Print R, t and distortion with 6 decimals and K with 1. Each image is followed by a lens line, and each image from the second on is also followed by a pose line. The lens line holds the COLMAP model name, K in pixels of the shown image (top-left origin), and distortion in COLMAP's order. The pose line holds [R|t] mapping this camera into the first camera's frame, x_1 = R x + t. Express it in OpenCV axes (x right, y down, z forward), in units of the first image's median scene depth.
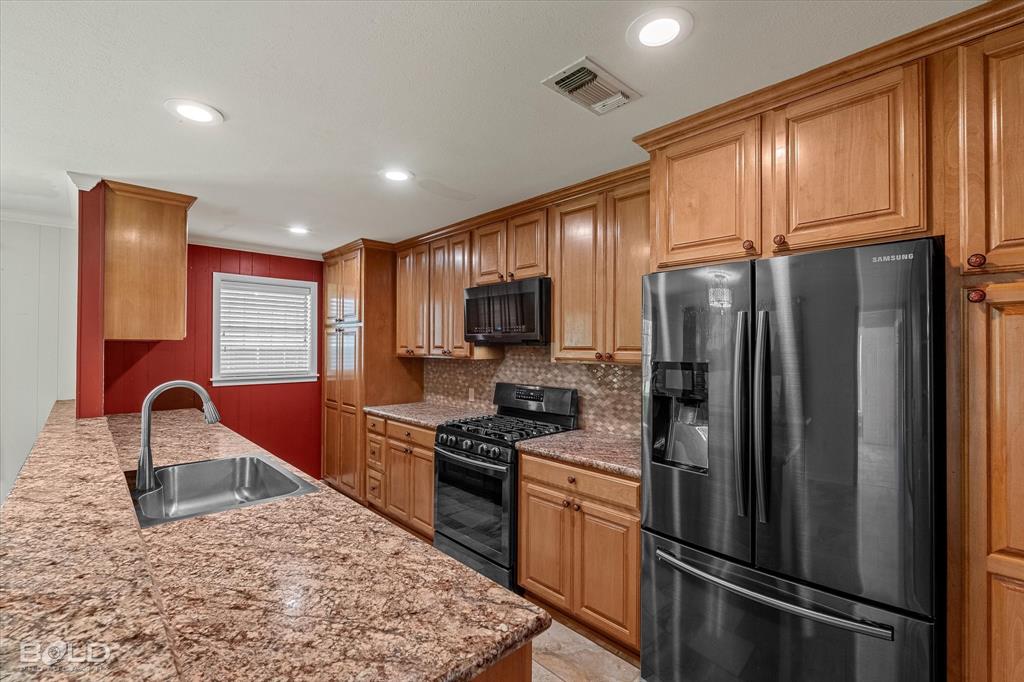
lens RADIAL K [[451.3, 0, 511.5], [0, 451.3, 342.2], [0, 0, 1]] dist [-0.003819, 0.000618]
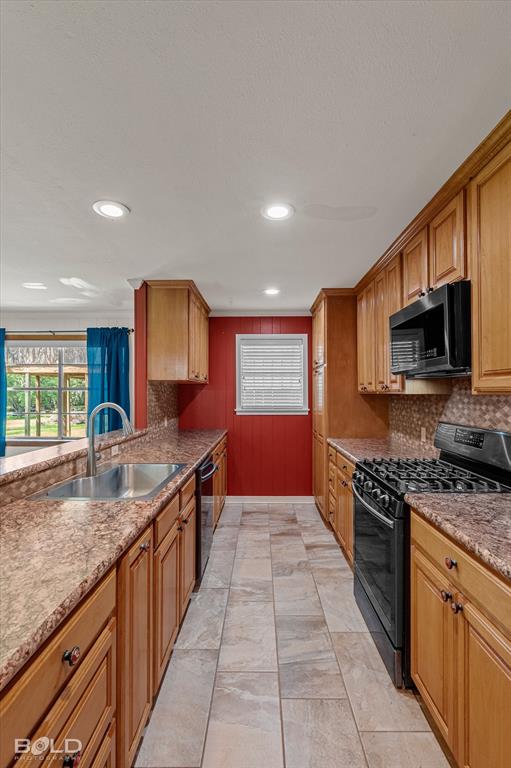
lens RADIAL K [[358.9, 0, 253.6], [0, 358.9, 389.5], [0, 0, 1]] dist [-0.001378, 0.001045]
pose [[0.711795, -0.011637, -0.702291, 0.228782], [0.011301, 0.999923, -0.005115, 0.032486], [0.702296, -0.004296, 0.711872, 0.309340]]
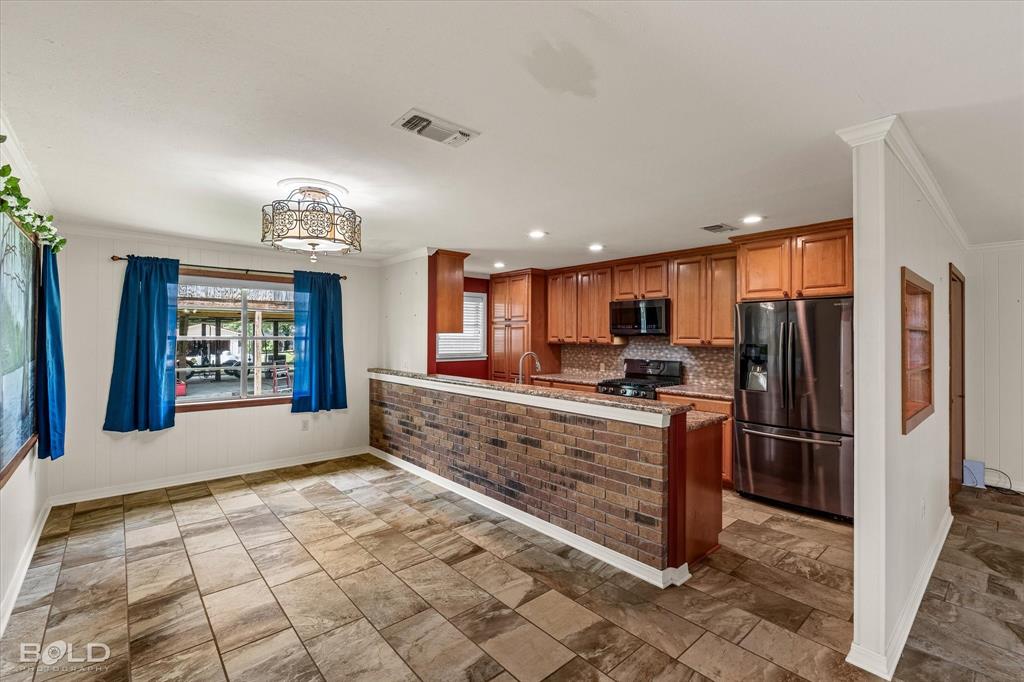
lens RADIAL K [[451.3, 0, 515.8], [0, 451.3, 332.1], [0, 0, 1]] dist [-0.003819, 0.000618]
pose [[0.999353, 0.000065, -0.035967, -0.429739], [0.000001, 0.999998, 0.001837, -0.012351], [0.035967, -0.001836, 0.999351, -0.755817]]
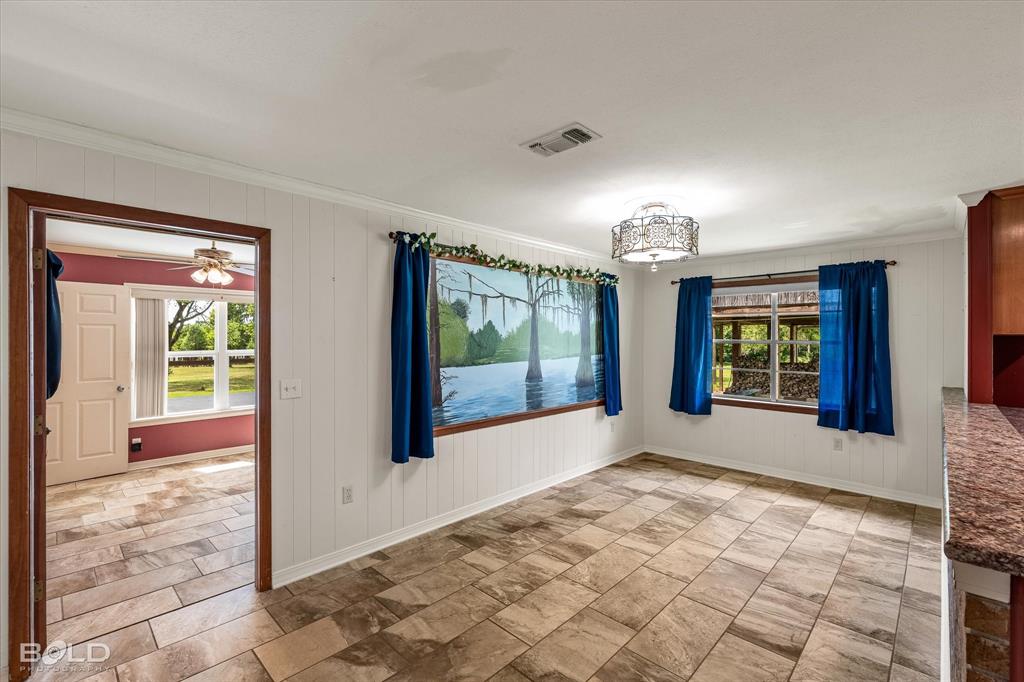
lens RADIAL K [[451.3, 0, 512.9], [0, 451.3, 337.7], [0, 0, 1]] dist [-0.003819, 0.000618]
pose [[0.049351, -0.005077, -0.998769, 0.120776], [0.004811, 0.999977, -0.004845, 0.000425], [0.998770, -0.004566, 0.049375, -0.198897]]
